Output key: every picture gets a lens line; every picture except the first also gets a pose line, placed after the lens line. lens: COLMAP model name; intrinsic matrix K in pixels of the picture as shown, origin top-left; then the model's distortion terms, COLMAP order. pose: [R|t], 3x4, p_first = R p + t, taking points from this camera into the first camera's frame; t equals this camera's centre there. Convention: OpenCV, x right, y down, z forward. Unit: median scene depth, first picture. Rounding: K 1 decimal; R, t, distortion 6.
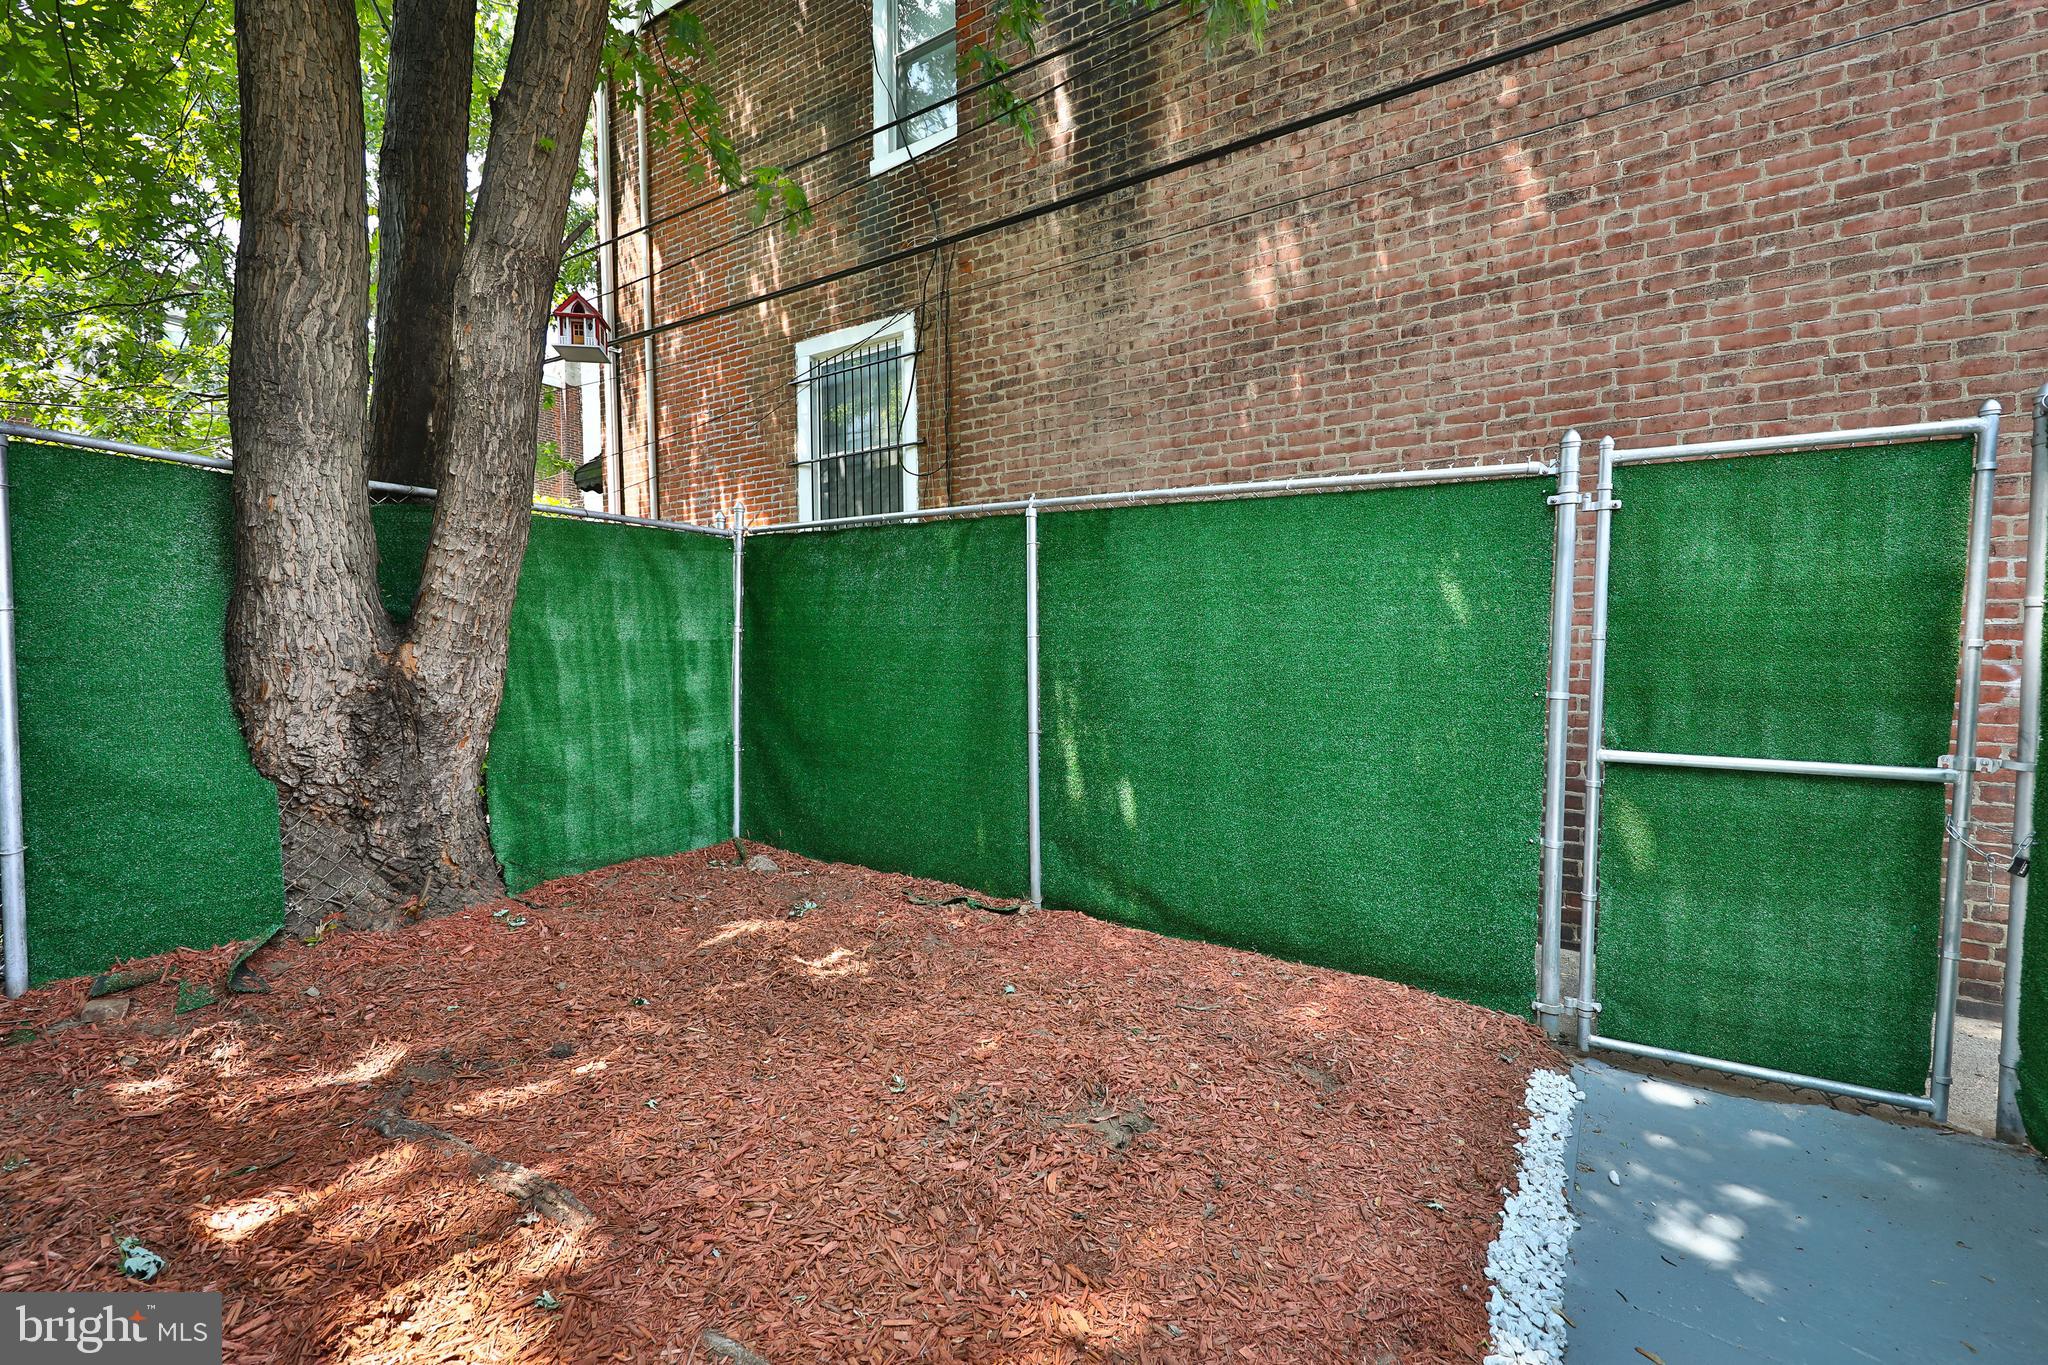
lens RADIAL K [[821.3, 0, 1033.3], [0, 821.3, 680.6], [0, 0, 1]] dist [-0.001695, -0.000029]
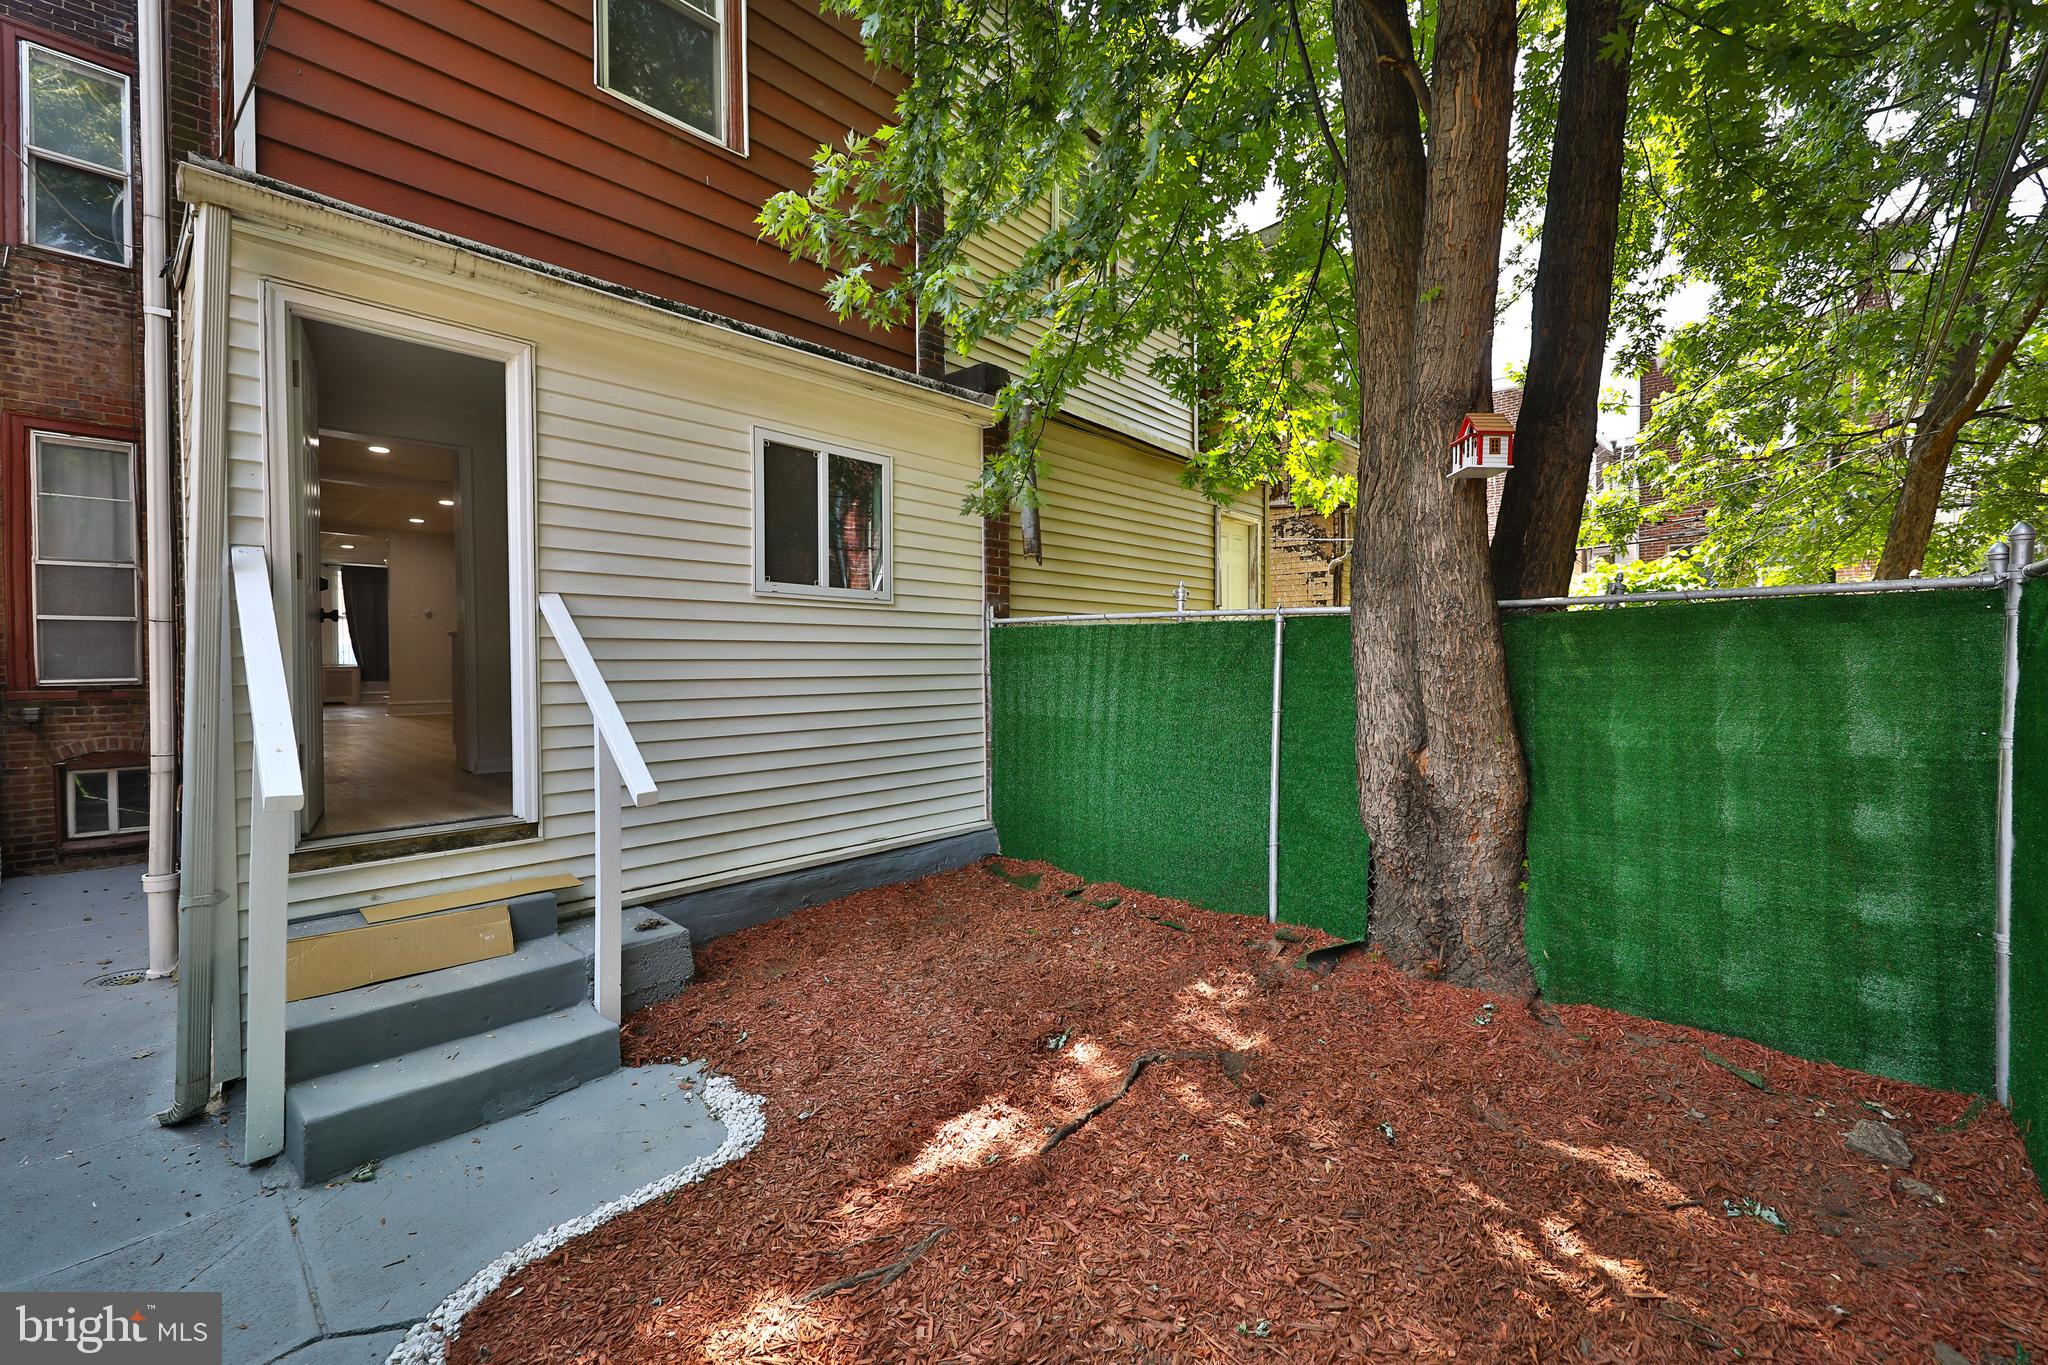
lens RADIAL K [[821.3, 0, 1032.6], [0, 821.3, 677.6], [0, 0, 1]] dist [-0.001695, -0.000029]
pose [[-0.207894, 0.023272, -0.977875, 0.502484], [-0.026620, 0.999212, 0.029439, -0.156640], [0.977789, 0.032151, -0.207110, 0.650580]]
